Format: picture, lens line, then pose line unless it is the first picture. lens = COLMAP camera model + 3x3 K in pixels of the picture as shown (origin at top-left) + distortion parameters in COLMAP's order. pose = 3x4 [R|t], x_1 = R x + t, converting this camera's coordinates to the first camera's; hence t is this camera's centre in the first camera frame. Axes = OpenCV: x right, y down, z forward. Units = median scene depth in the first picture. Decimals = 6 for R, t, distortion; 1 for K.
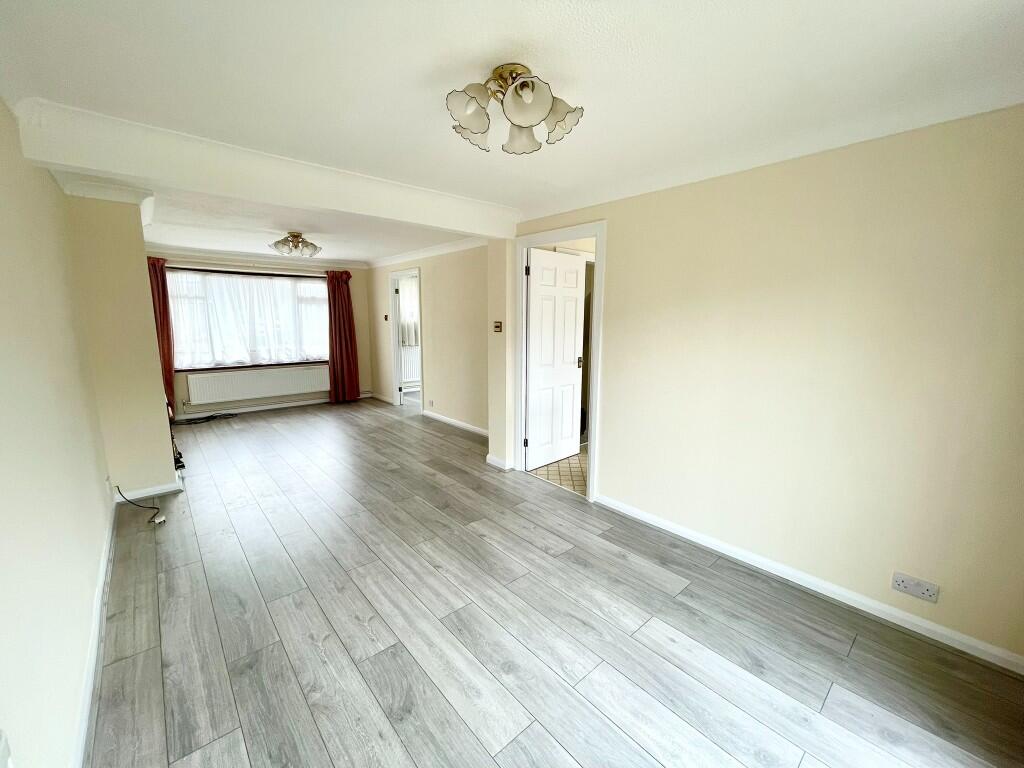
lens RADIAL K [[415.5, 0, 505.2], [0, 415.5, 389.2], [0, 0, 1]] dist [-0.002207, 0.000530]
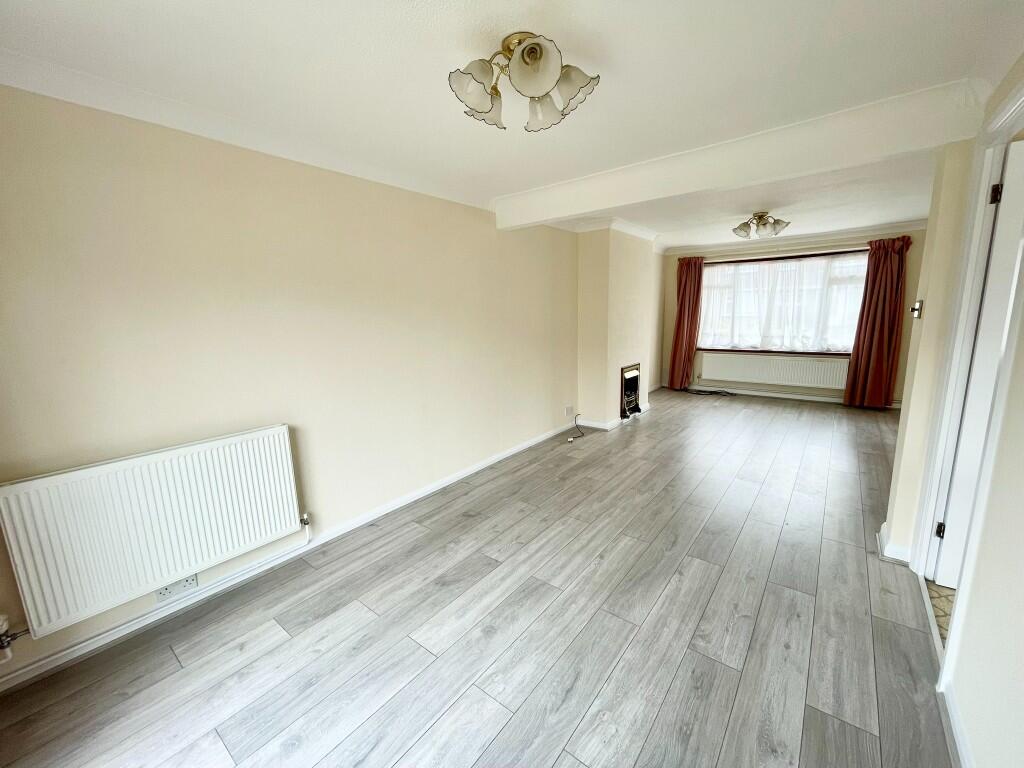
lens RADIAL K [[415.5, 0, 515.2], [0, 415.5, 380.9], [0, 0, 1]] dist [-0.002207, 0.000530]
pose [[0.188855, 0.153120, -0.969994, 0.632391], [-0.140431, 0.981828, 0.127646, -0.070292], [0.971912, 0.112111, 0.206926, 0.509762]]
